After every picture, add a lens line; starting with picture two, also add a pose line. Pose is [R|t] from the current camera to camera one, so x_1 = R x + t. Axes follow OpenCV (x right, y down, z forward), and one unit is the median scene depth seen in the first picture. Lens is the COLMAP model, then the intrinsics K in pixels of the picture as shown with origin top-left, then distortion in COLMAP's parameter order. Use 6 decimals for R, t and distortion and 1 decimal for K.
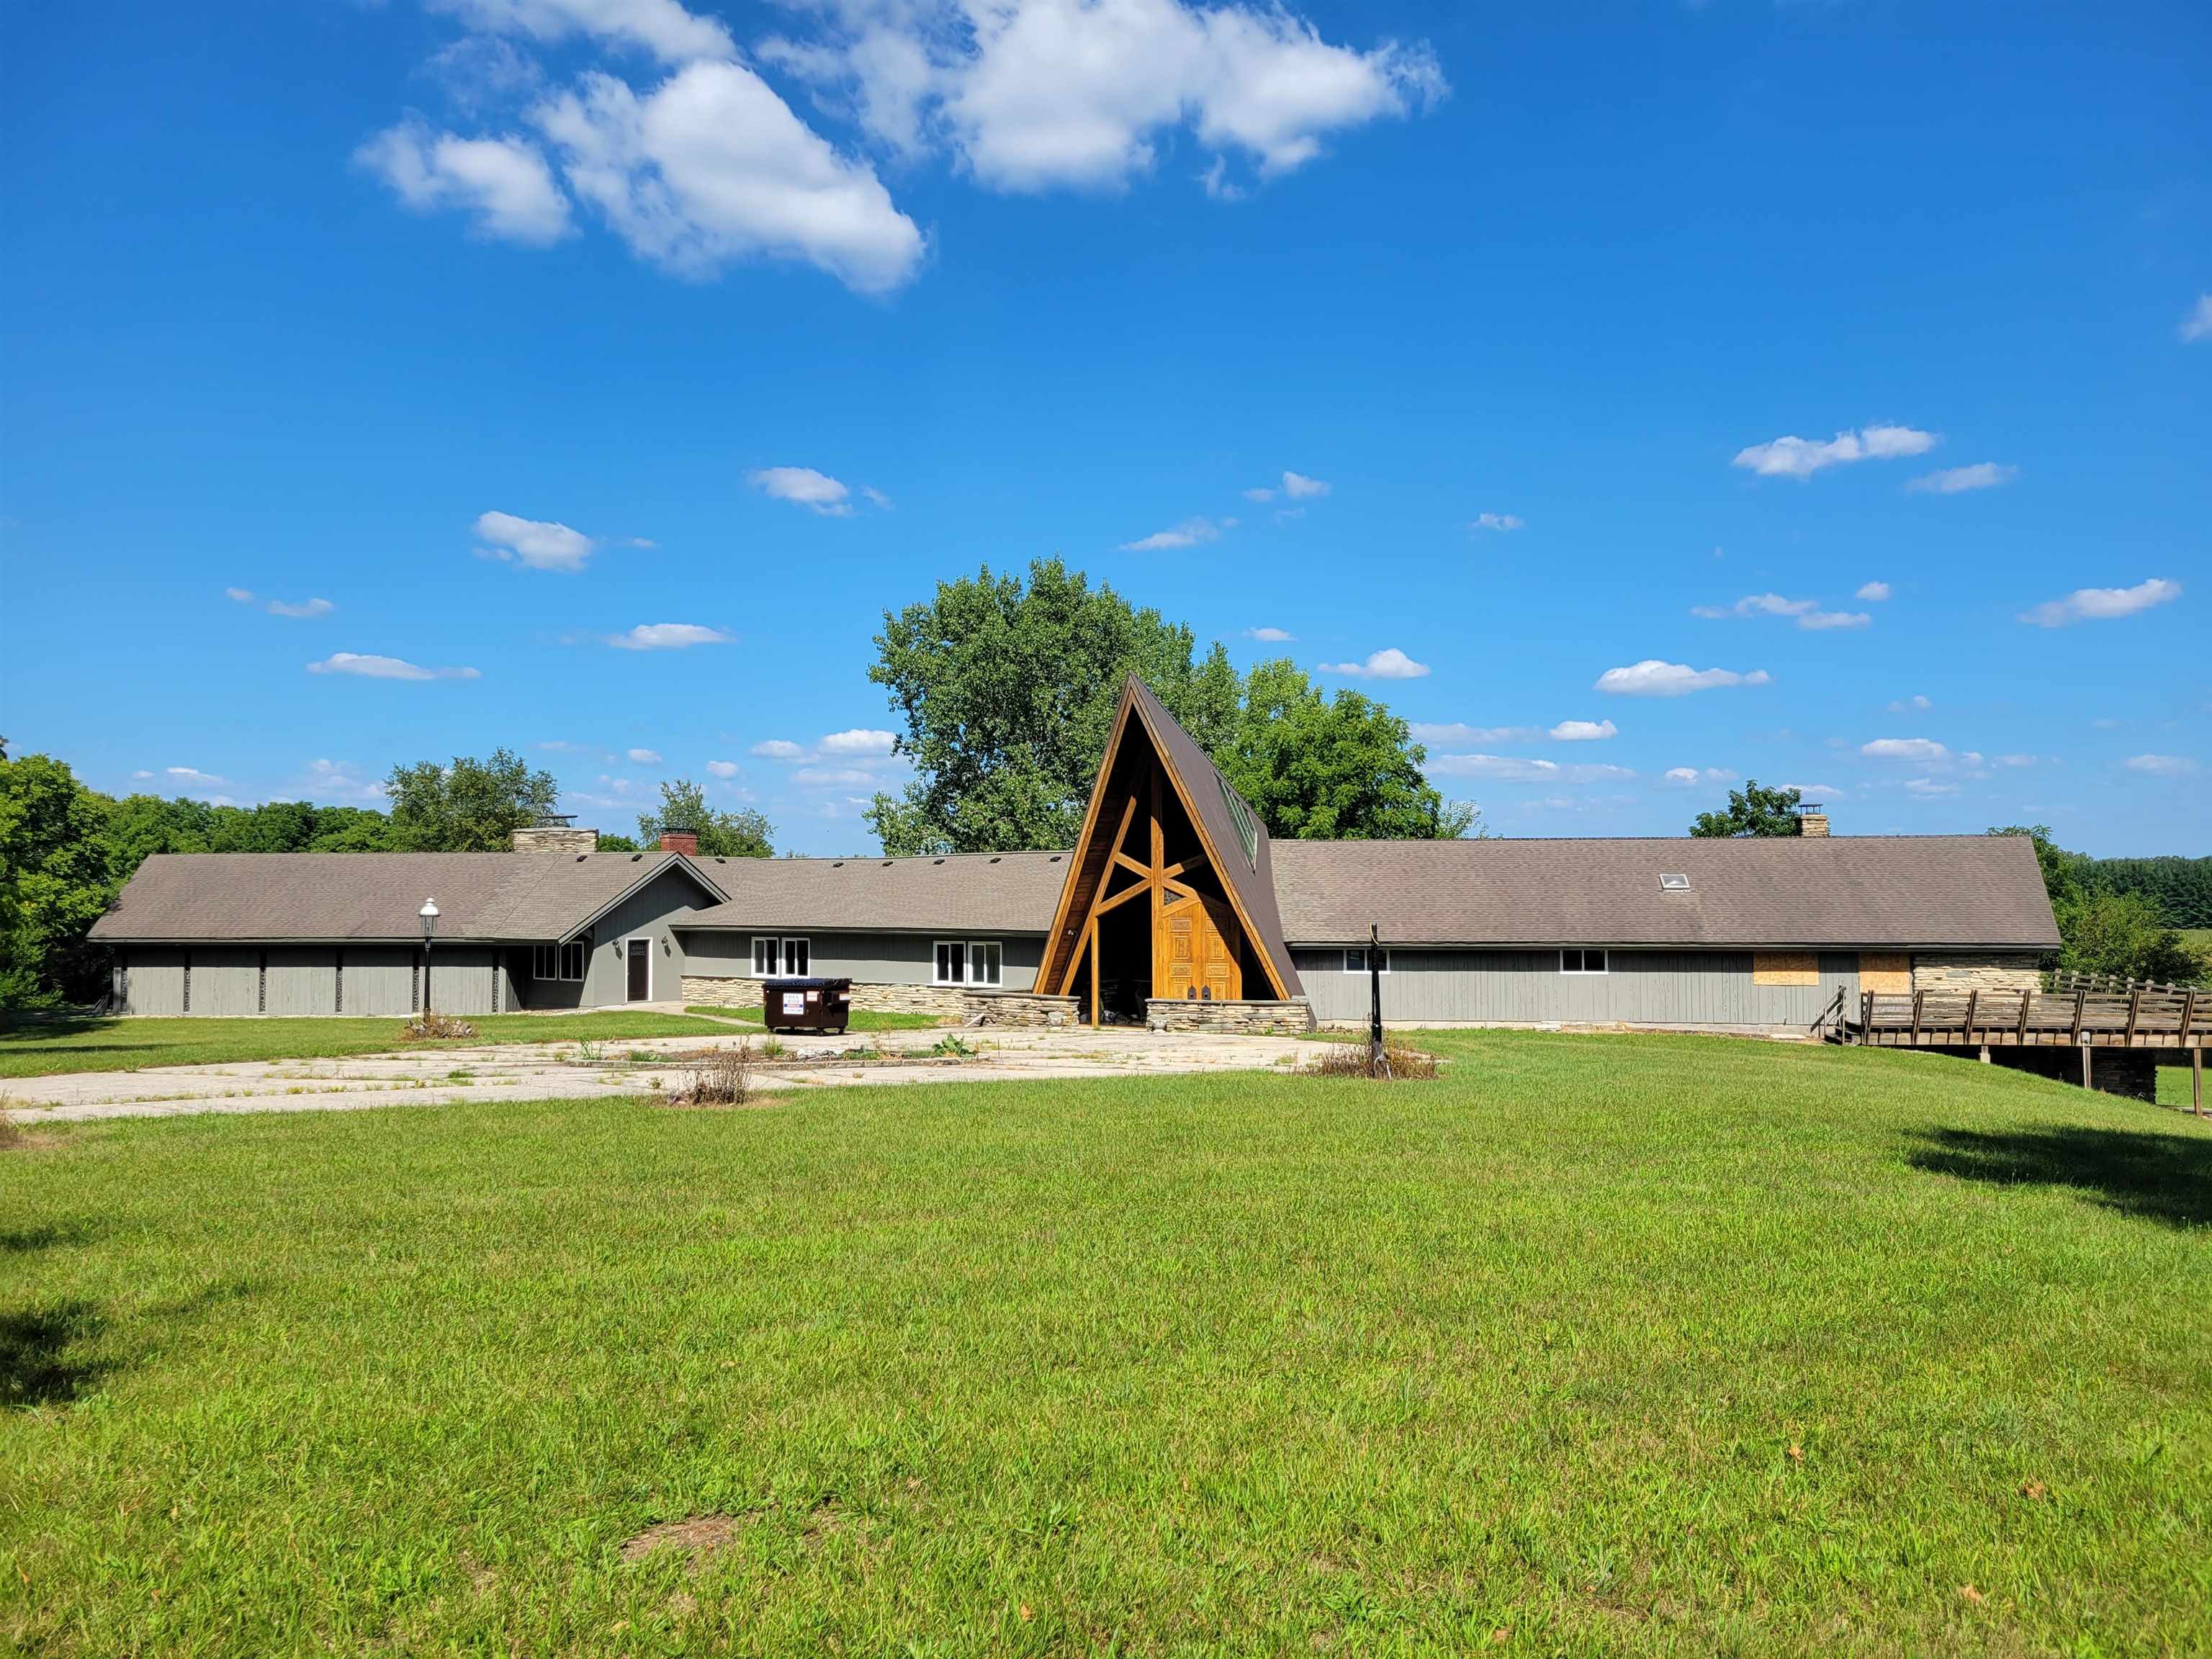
lens RADIAL K [[1643.9, 0, 1107.6], [0, 1643.9, 831.8], [0, 0, 1]] dist [0.066815, -0.055446]
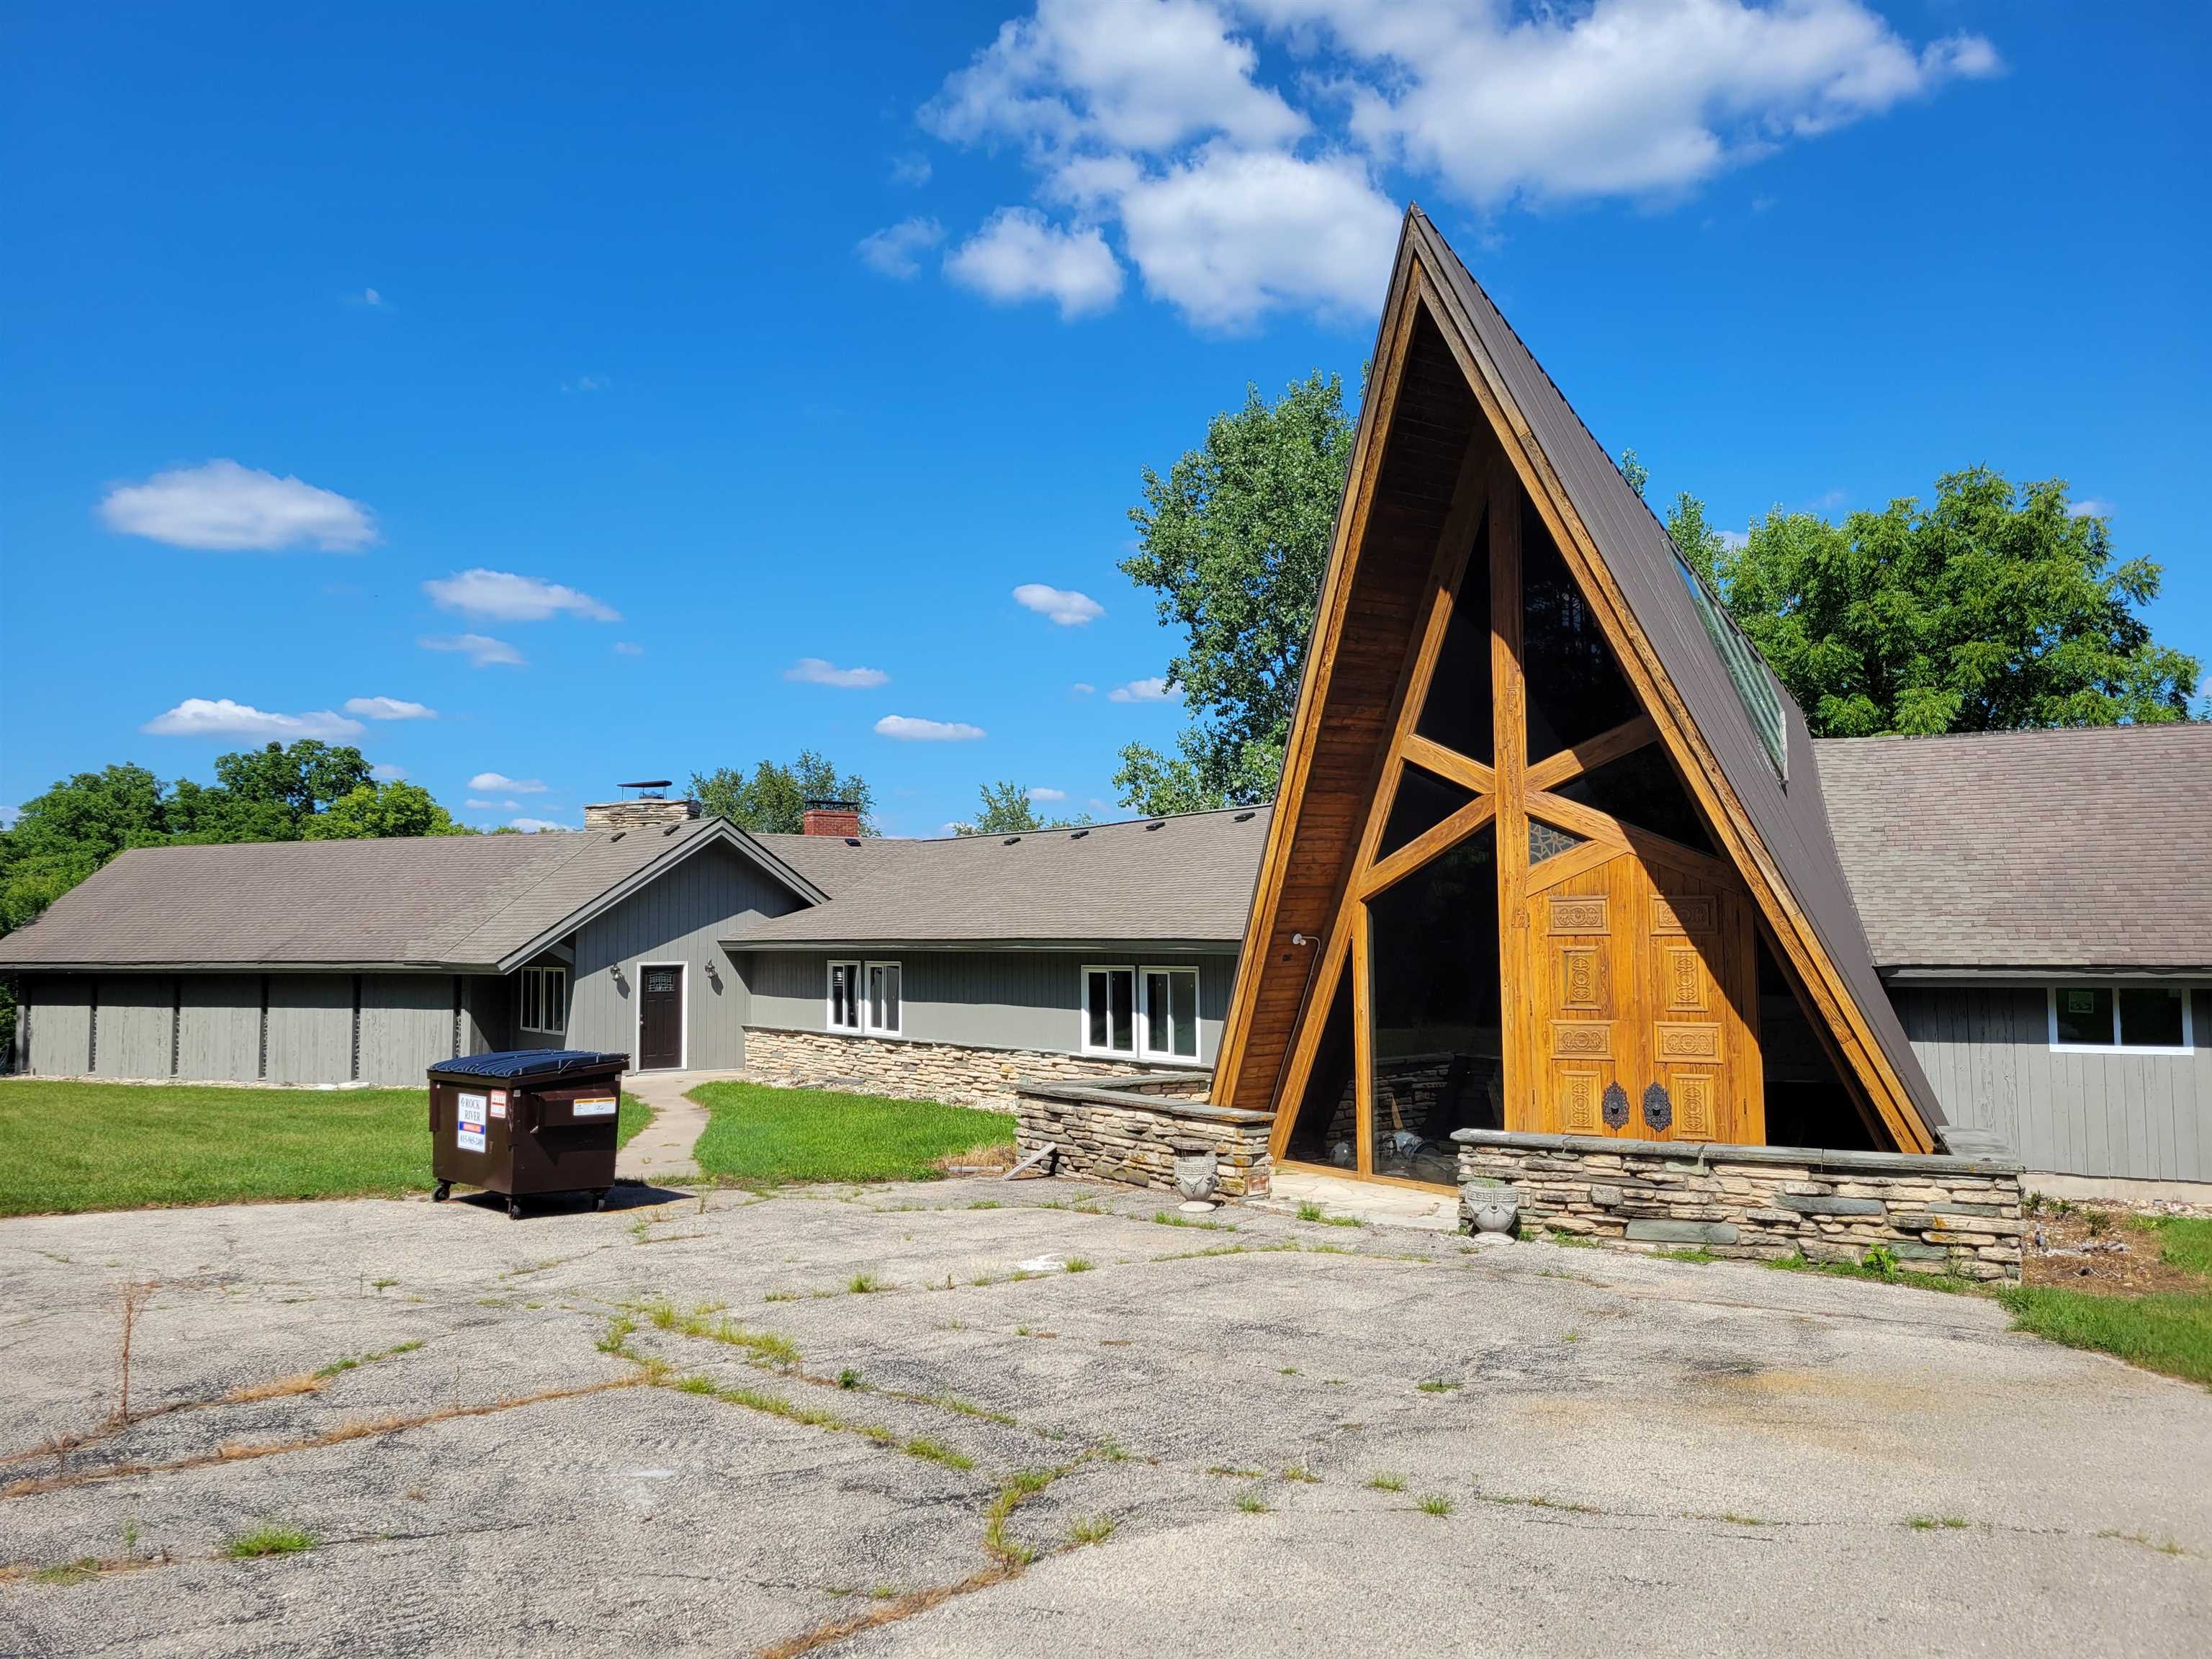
lens RADIAL K [[1643.9, 0, 1109.6], [0, 1643.9, 823.1], [0, 0, 1]] dist [0.066815, -0.055446]
pose [[0.962074, -0.021314, -0.271955, 0.038861], [0.012877, 0.999380, -0.032768, 0.040640], [0.272485, 0.028023, 0.961752, 0.536432]]
